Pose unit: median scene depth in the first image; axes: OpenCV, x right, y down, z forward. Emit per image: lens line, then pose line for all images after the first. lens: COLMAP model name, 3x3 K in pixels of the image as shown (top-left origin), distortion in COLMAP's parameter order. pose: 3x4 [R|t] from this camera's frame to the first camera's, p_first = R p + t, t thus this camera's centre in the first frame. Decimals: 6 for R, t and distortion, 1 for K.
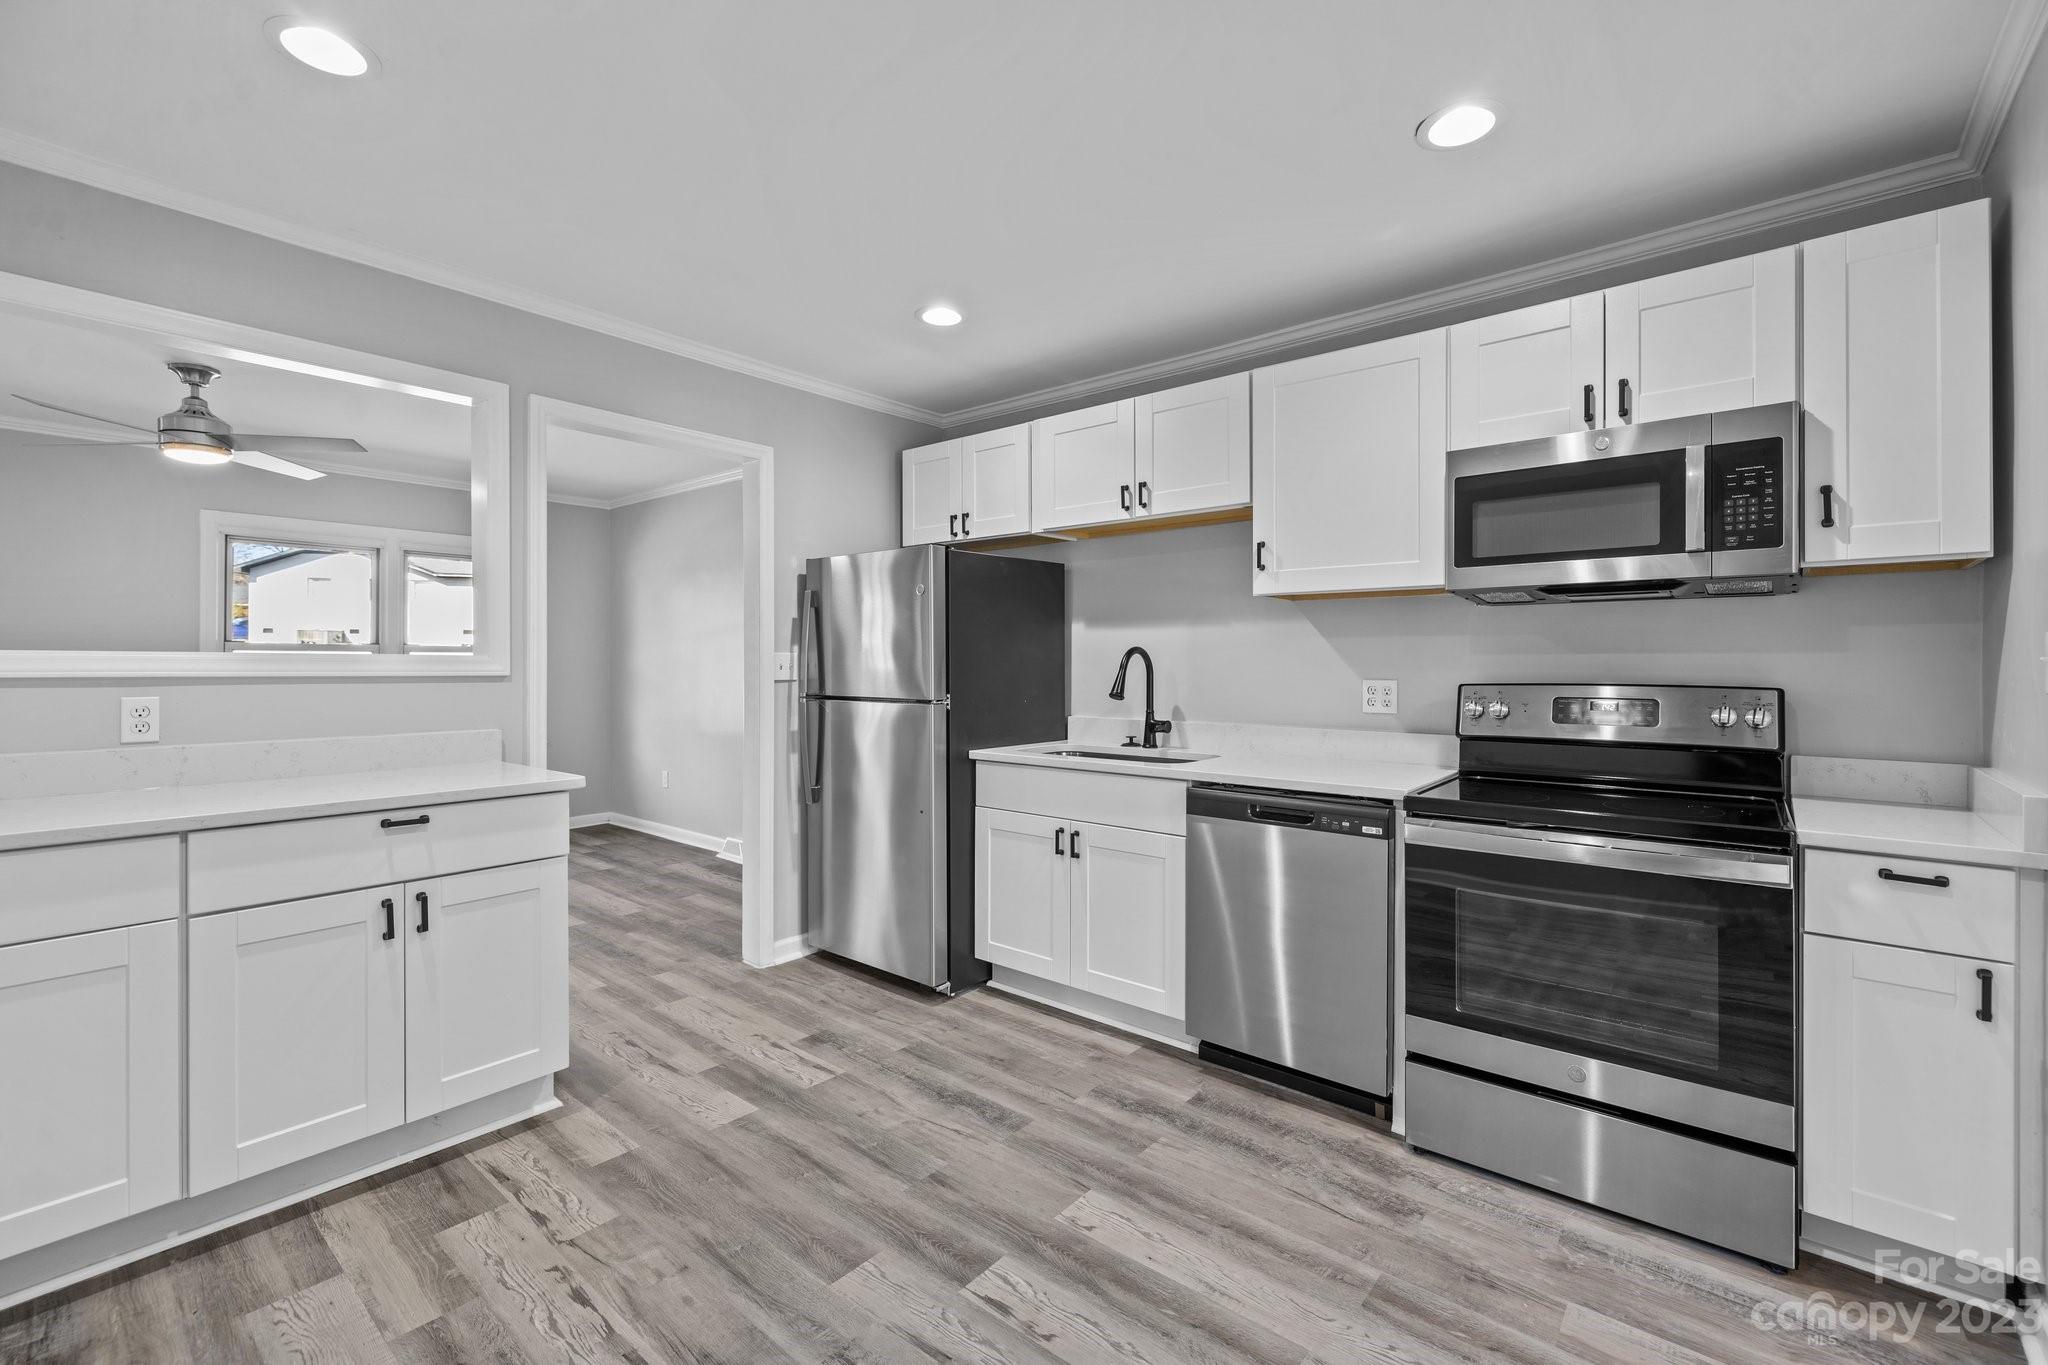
lens RADIAL K [[872.0, 0, 1021.7], [0, 872.0, 664.0], [0, 0, 1]] dist [0.000225, -0.000143]
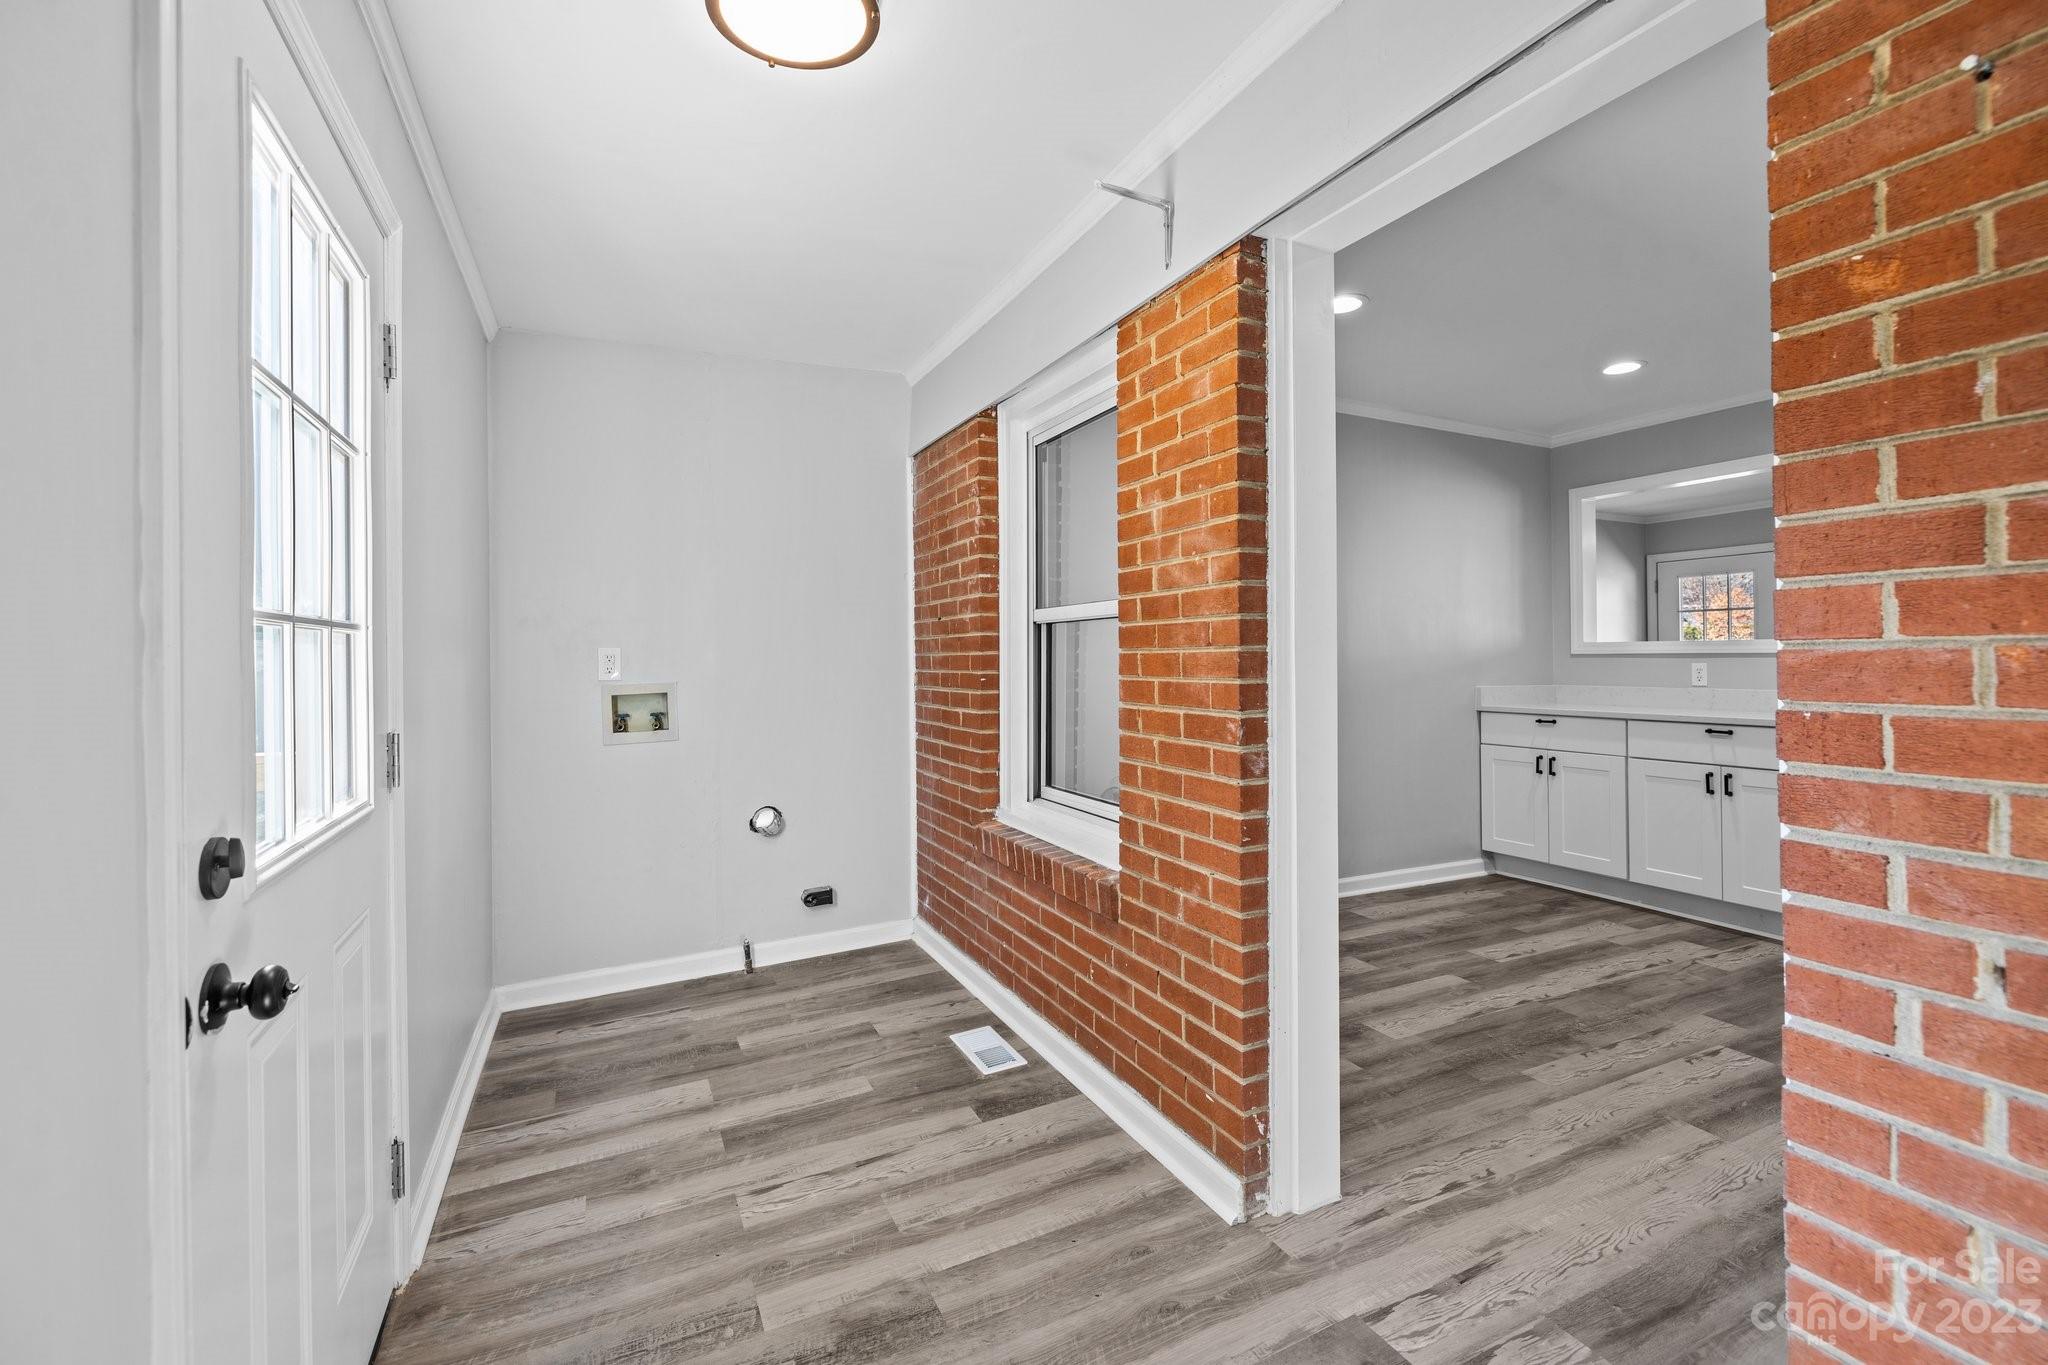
lens RADIAL K [[869.4, 0, 1028.6], [0, 869.4, 651.0], [0, 0, 1]] dist [0.000441, -0.000049]
pose [[-0.402781, -0.009410, -0.915248, 1.410854], [0.001292, 0.999940, -0.010849, 0.029386], [0.915295, -0.005552, -0.402745, 0.388308]]
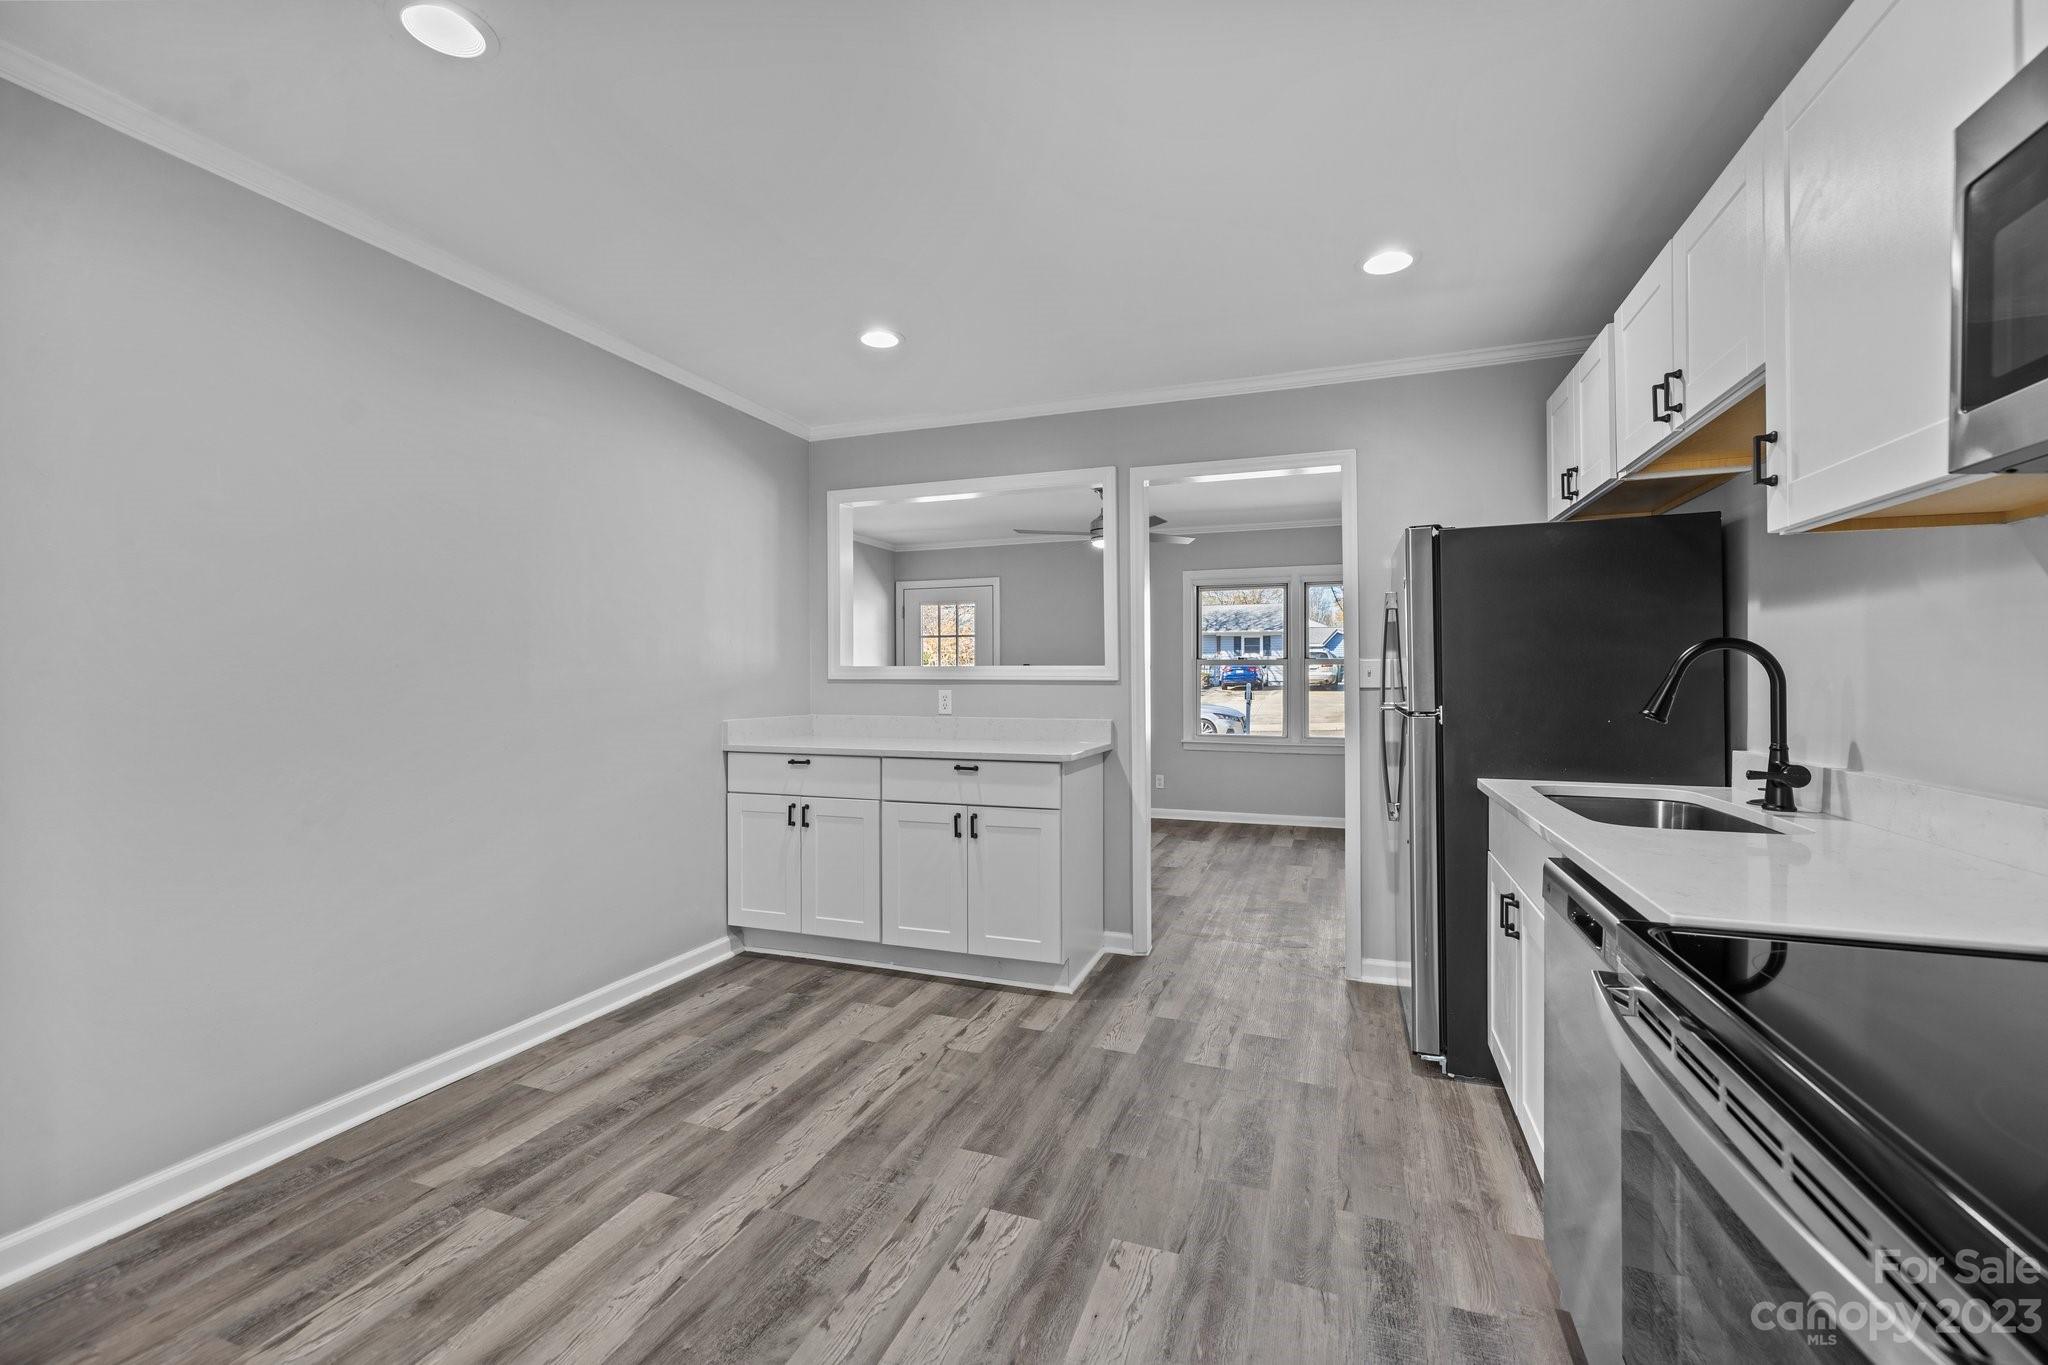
lens RADIAL K [[867.0, 0, 1015.4], [0, 867.0, 675.8], [0, 0, 1]] dist [0.000568, 0.000279]
pose [[0.338786, -0.002069, -0.940861, 0.792158], [0.000353, 0.999998, -0.002072, 0.011044], [0.940863, 0.000370, 0.338786, 0.498882]]
